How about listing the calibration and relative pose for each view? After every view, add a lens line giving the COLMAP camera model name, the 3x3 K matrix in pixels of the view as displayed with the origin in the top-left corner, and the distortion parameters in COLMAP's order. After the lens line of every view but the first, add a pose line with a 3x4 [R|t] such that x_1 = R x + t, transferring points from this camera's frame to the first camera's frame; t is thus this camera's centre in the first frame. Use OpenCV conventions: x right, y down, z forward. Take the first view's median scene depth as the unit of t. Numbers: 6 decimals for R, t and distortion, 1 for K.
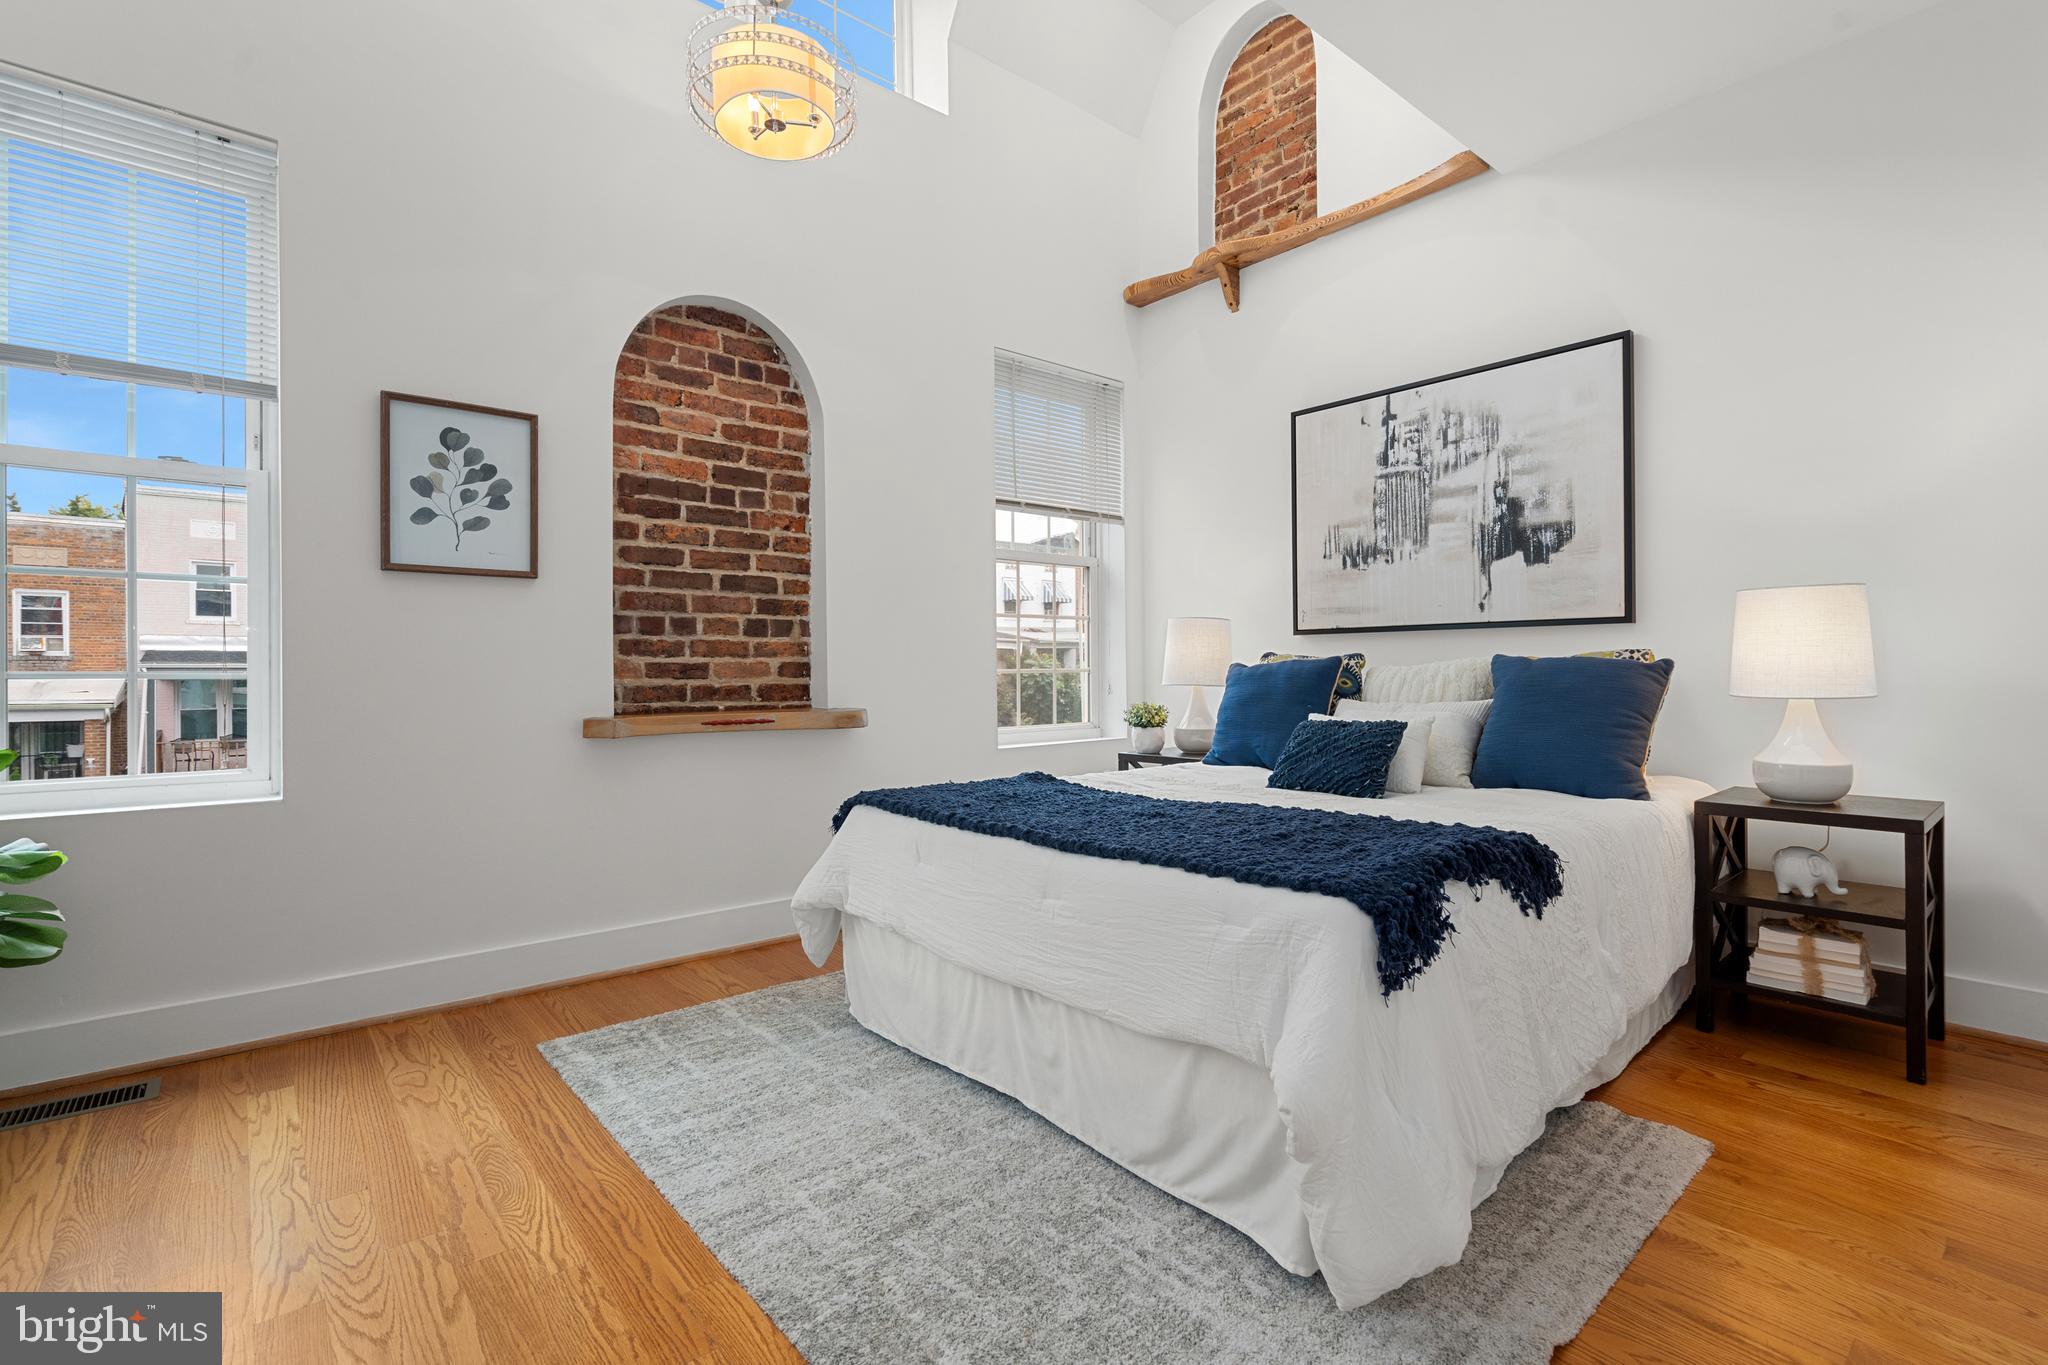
lens RADIAL K [[925.3, 0, 1034.7], [0, 925.3, 672.4], [0, 0, 1]] dist [-0.009110, 0.003544]
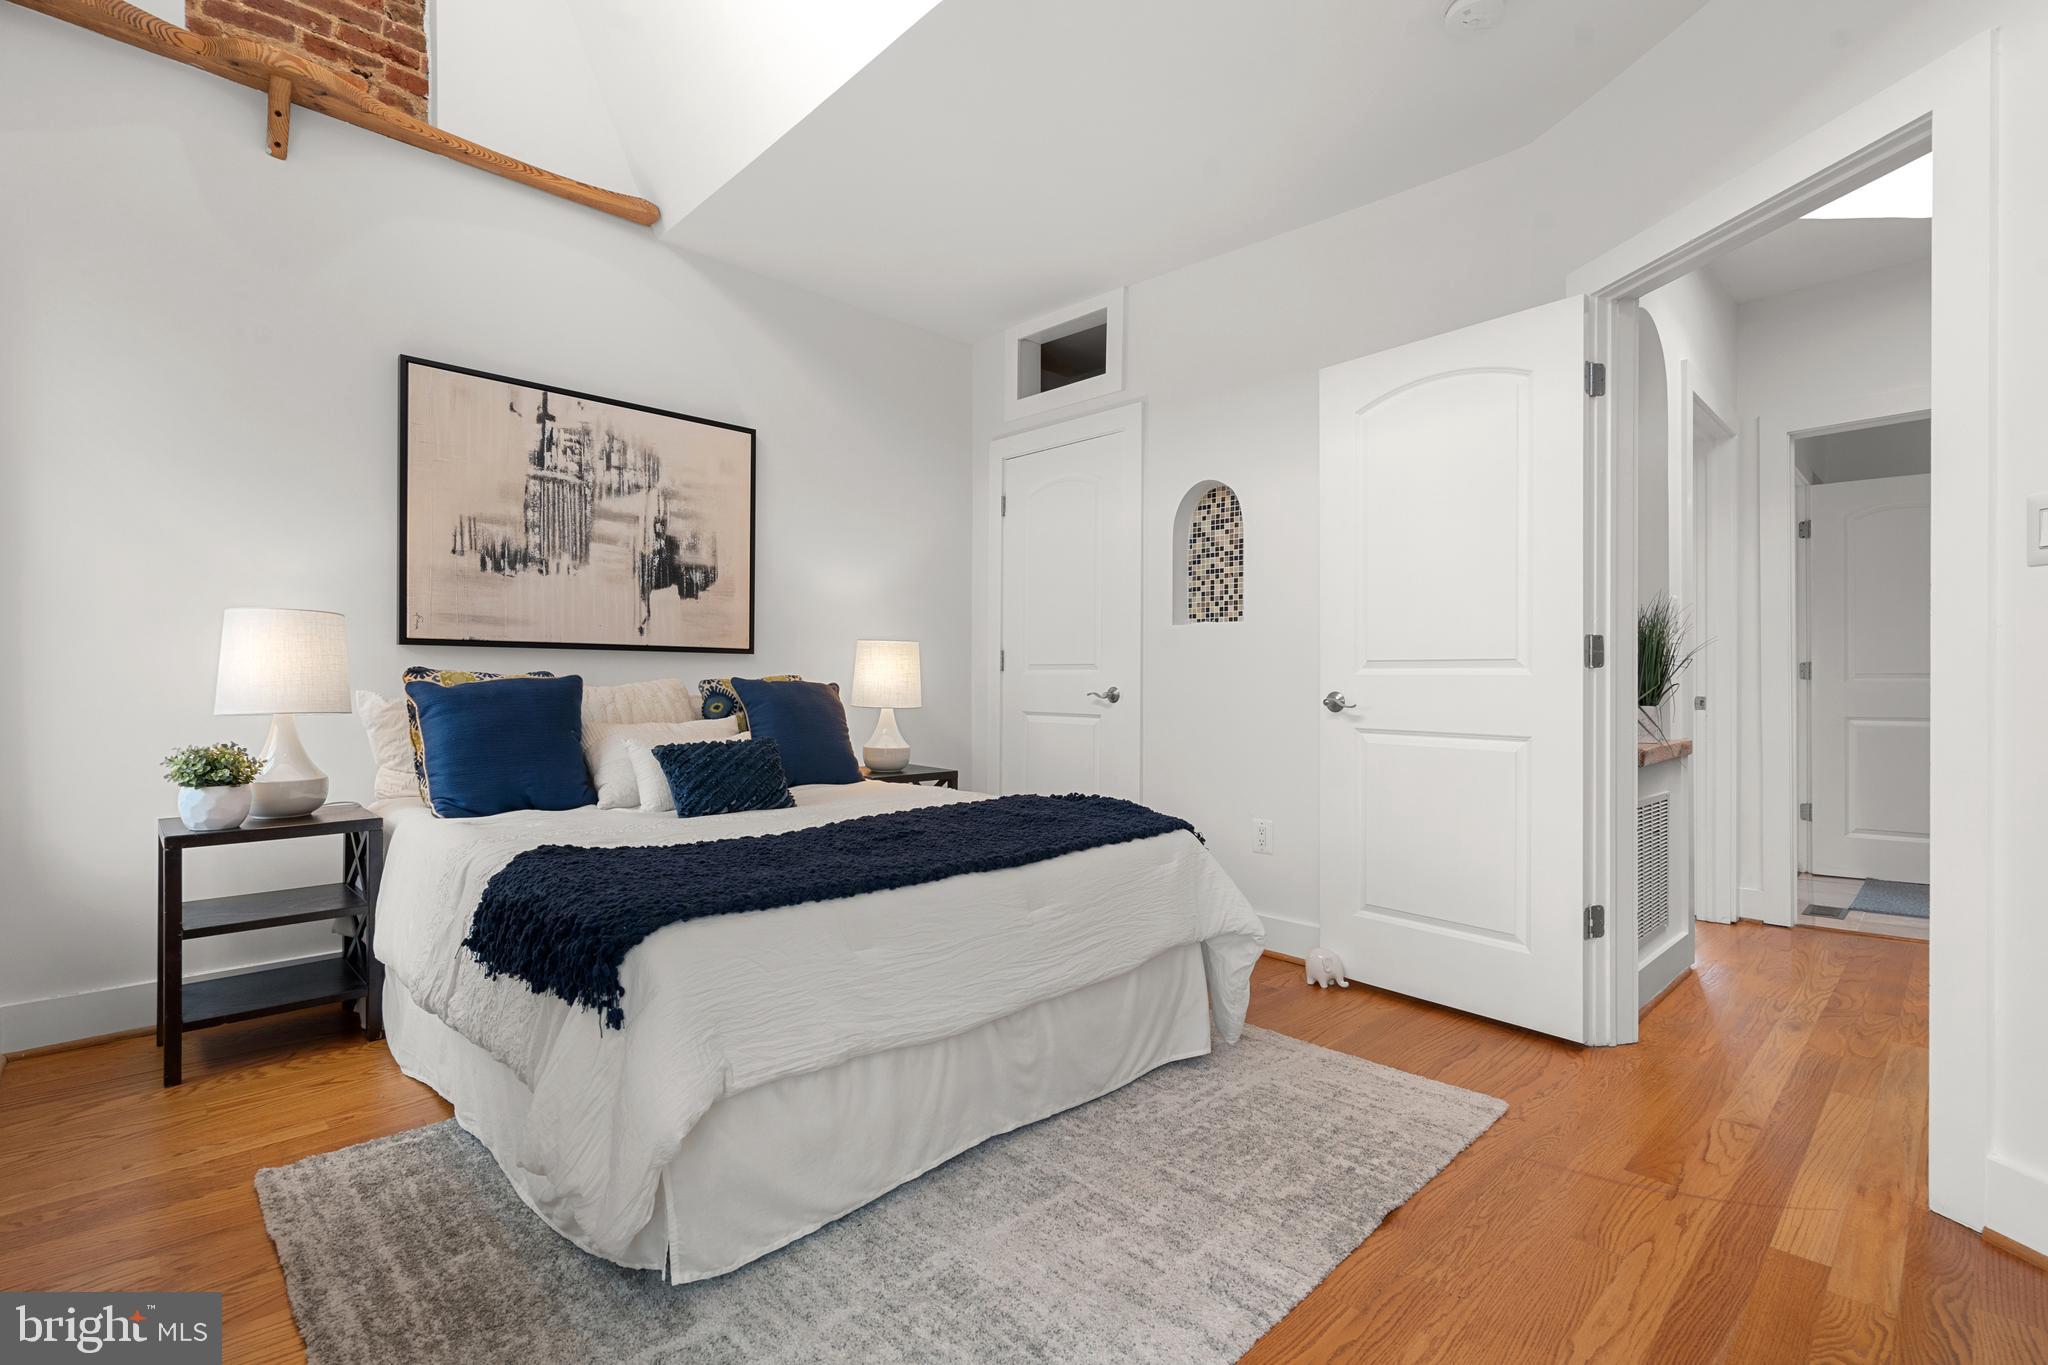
lens RADIAL K [[925.3, 0, 1019.4], [0, 925.3, 682.2], [0, 0, 1]] dist [-0.009110, 0.003544]
pose [[-0.054142, 0.008164, 0.998500, -1.303337], [-0.000982, 0.999966, -0.008229, -0.008348], [-0.998533, -0.001426, -0.054132, 1.348798]]
